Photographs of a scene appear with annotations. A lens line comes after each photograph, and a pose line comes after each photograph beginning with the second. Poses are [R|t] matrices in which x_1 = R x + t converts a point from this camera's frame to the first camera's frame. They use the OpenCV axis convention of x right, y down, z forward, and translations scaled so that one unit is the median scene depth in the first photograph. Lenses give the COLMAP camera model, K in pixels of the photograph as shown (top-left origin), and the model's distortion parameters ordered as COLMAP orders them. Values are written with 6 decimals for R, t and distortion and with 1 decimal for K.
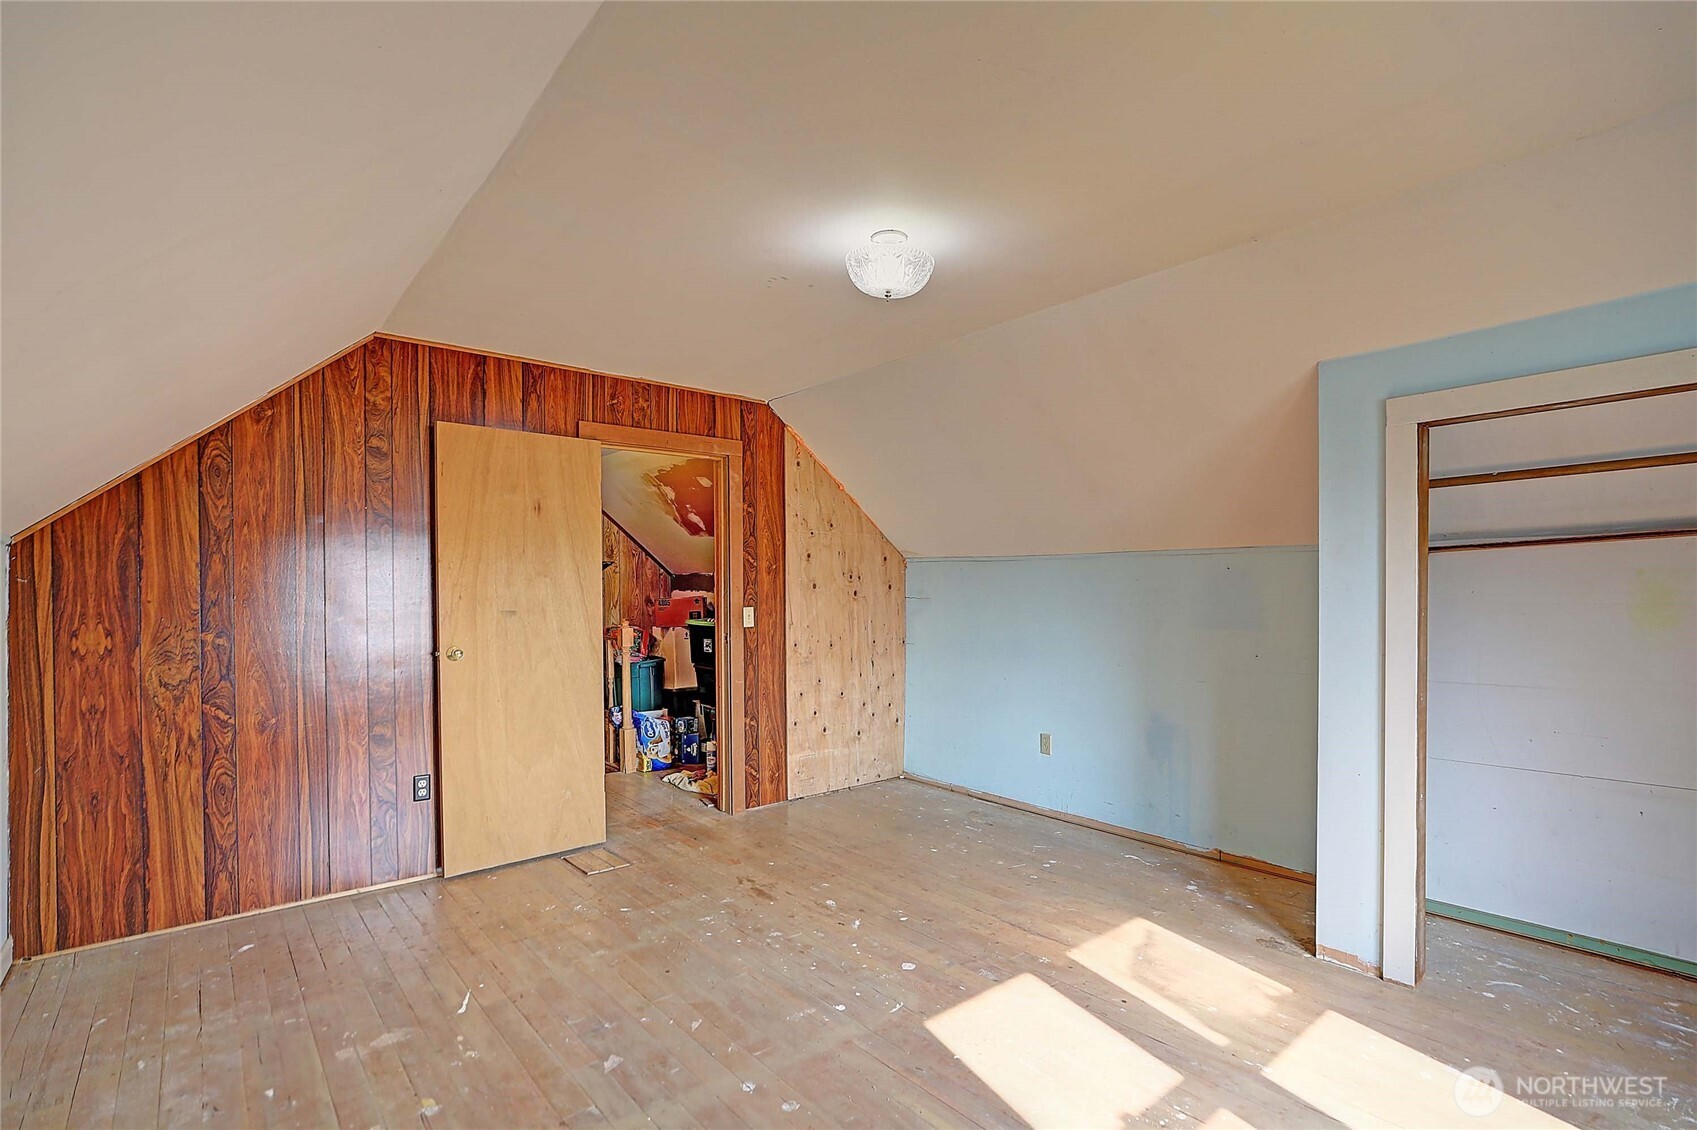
lens RADIAL K [[782.0, 0, 849.9], [0, 782.0, 584.8], [0, 0, 1]] dist [-0.013957, 0.000590]
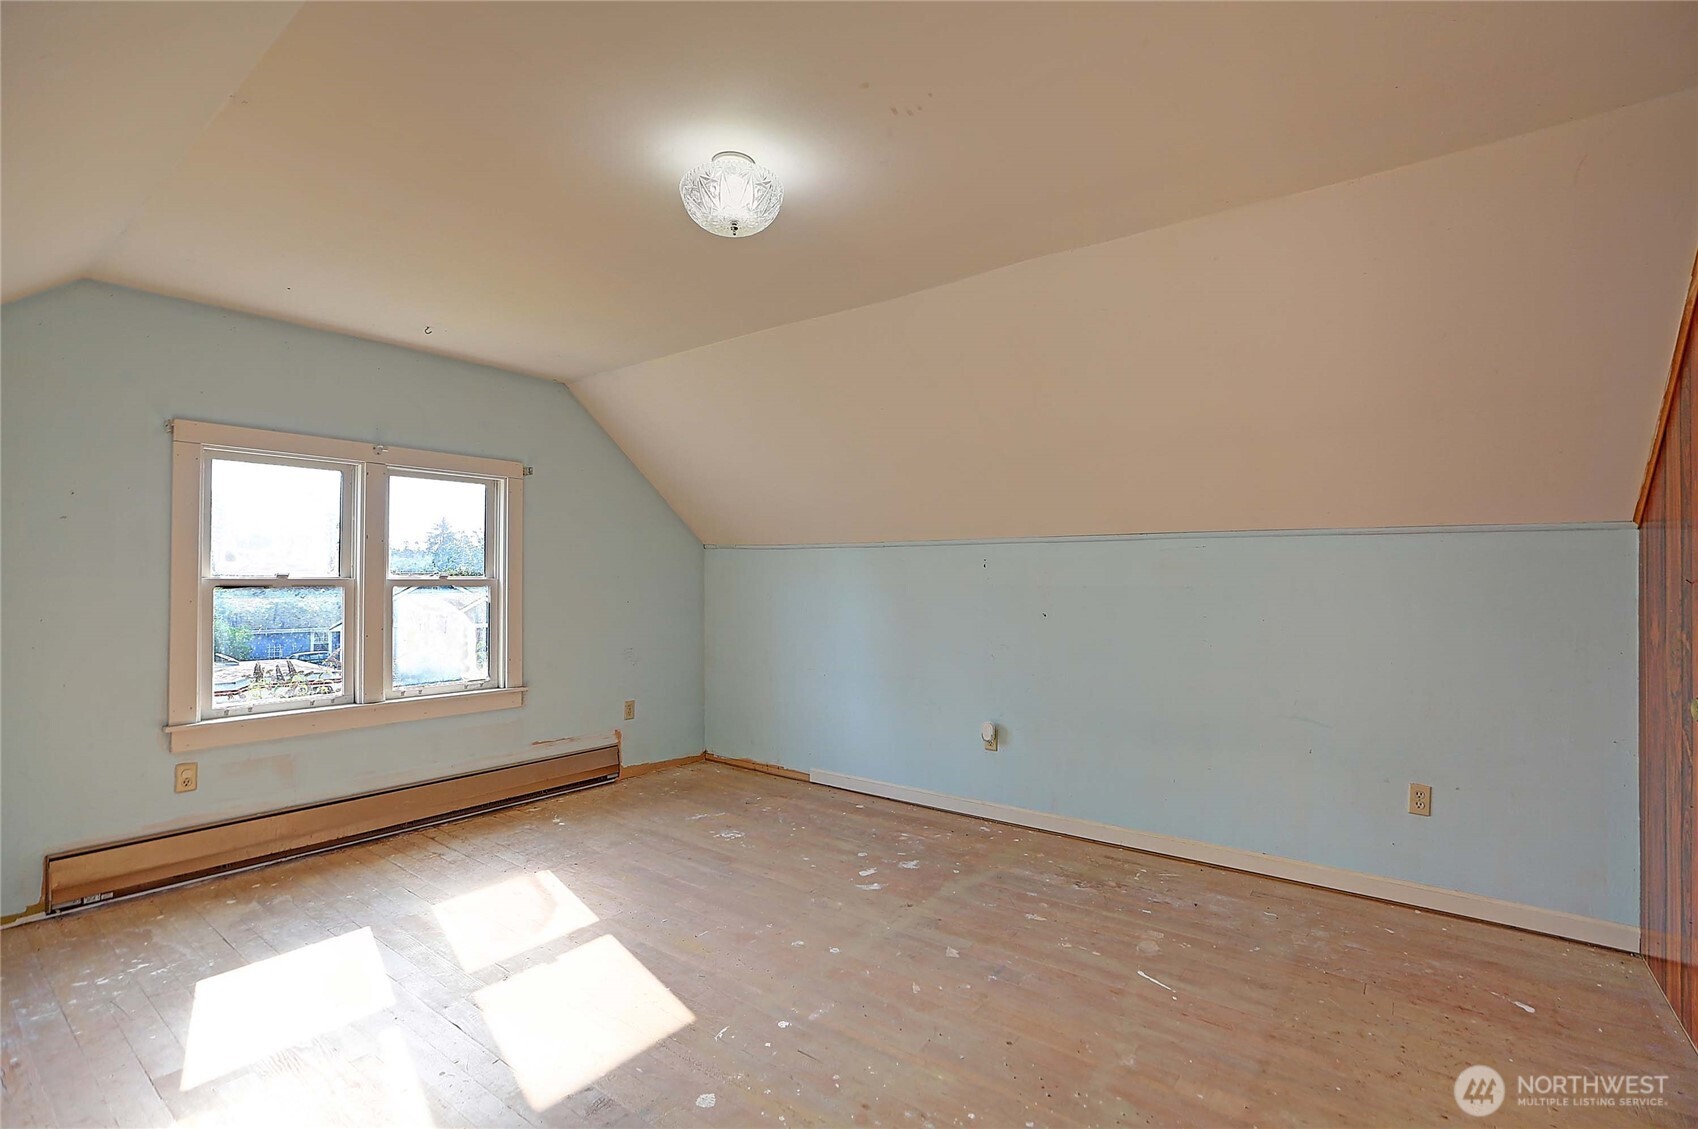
lens RADIAL K [[782.4, 0, 850.4], [0, 782.4, 584.3], [0, 0, 1]] dist [-0.013957, 0.000590]
pose [[-0.972838, 0.000105, -0.231489, 0.127501], [0.000150, 1.000000, -0.000176, 0.024526], [0.231489, -0.000205, -0.972838, 1.971914]]
